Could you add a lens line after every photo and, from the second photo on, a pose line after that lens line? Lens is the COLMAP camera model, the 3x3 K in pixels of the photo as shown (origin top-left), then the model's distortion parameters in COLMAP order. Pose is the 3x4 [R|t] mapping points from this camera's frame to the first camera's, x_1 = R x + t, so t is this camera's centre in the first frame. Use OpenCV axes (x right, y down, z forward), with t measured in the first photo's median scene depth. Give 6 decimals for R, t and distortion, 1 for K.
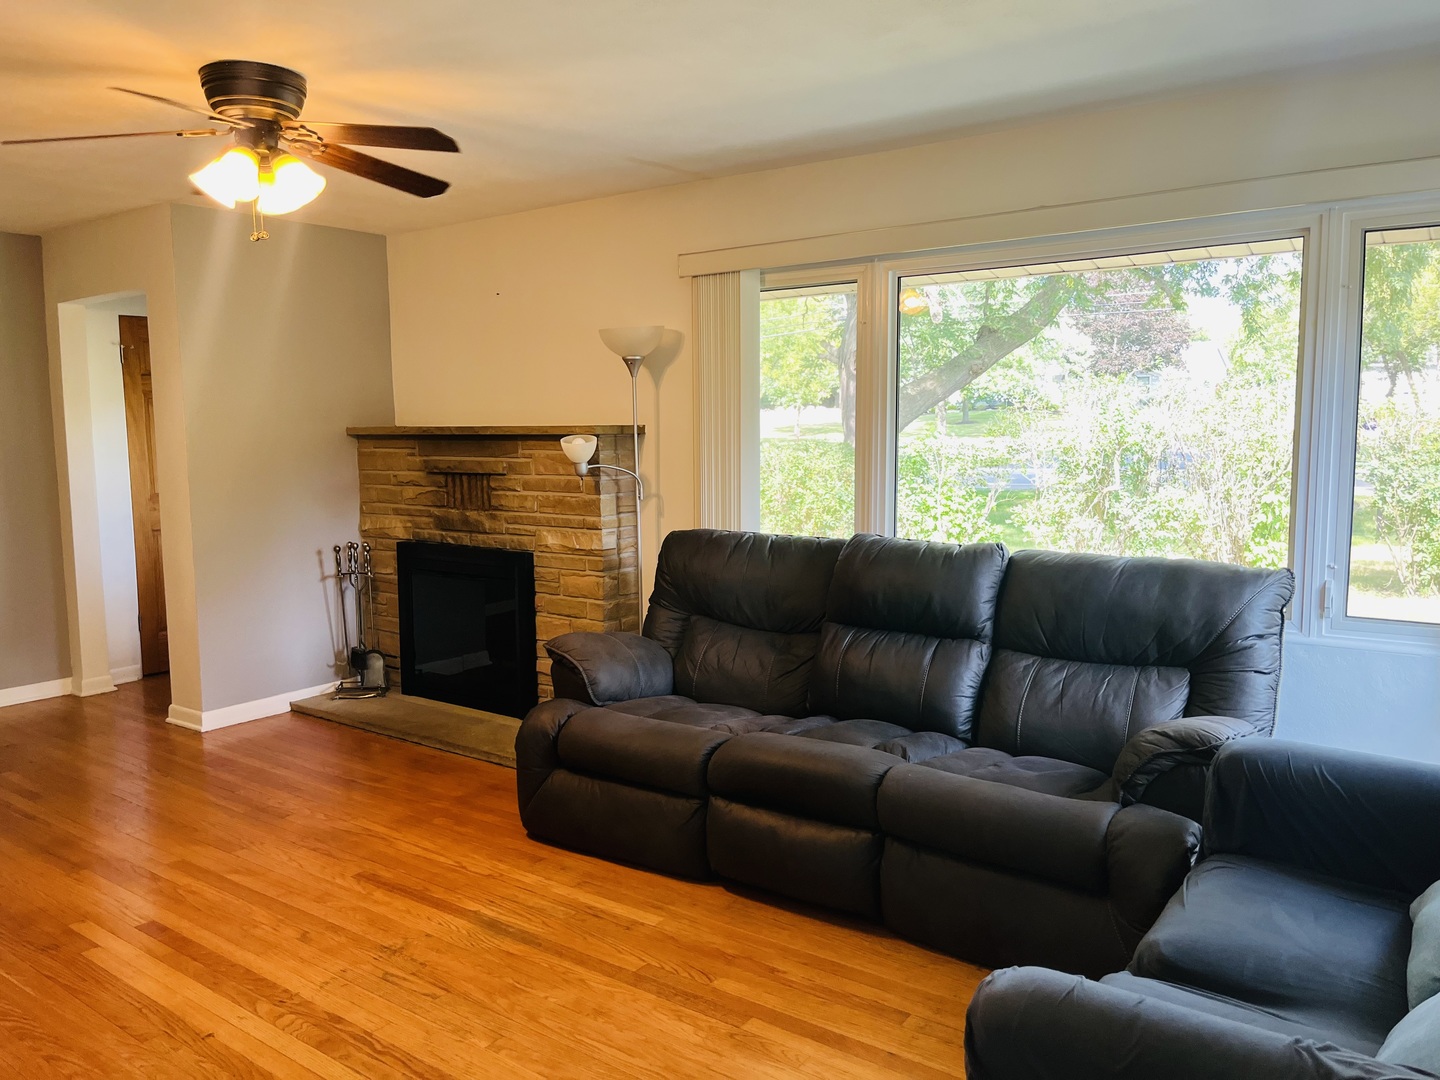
lens RADIAL K [[1093.3, 0, 728.1], [0, 1093.3, 535.6], [0, 0, 1]] dist [0.060037, -0.092764]
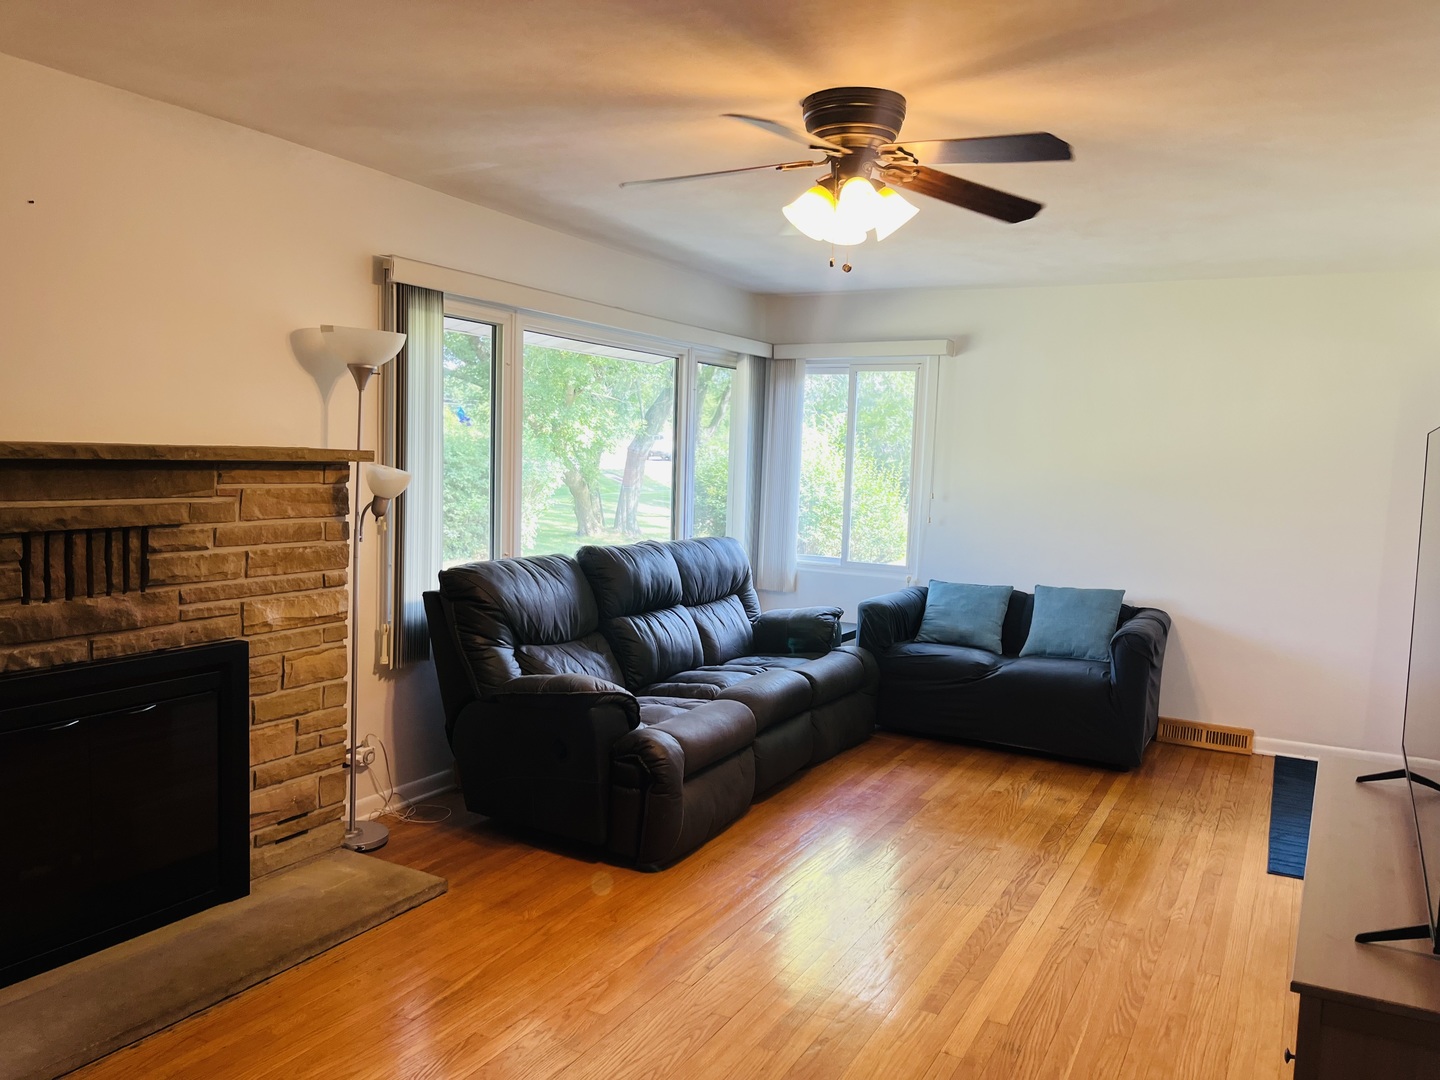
lens RADIAL K [[1093.3, 0, 728.1], [0, 1093.3, 535.6], [0, 0, 1]] dist [0.060037, -0.092764]
pose [[-0.146948, -0.066323, 0.986918, -0.868278], [0.075527, 0.994084, 0.078051, -0.075790], [-0.986257, 0.086008, -0.141069, 0.794815]]
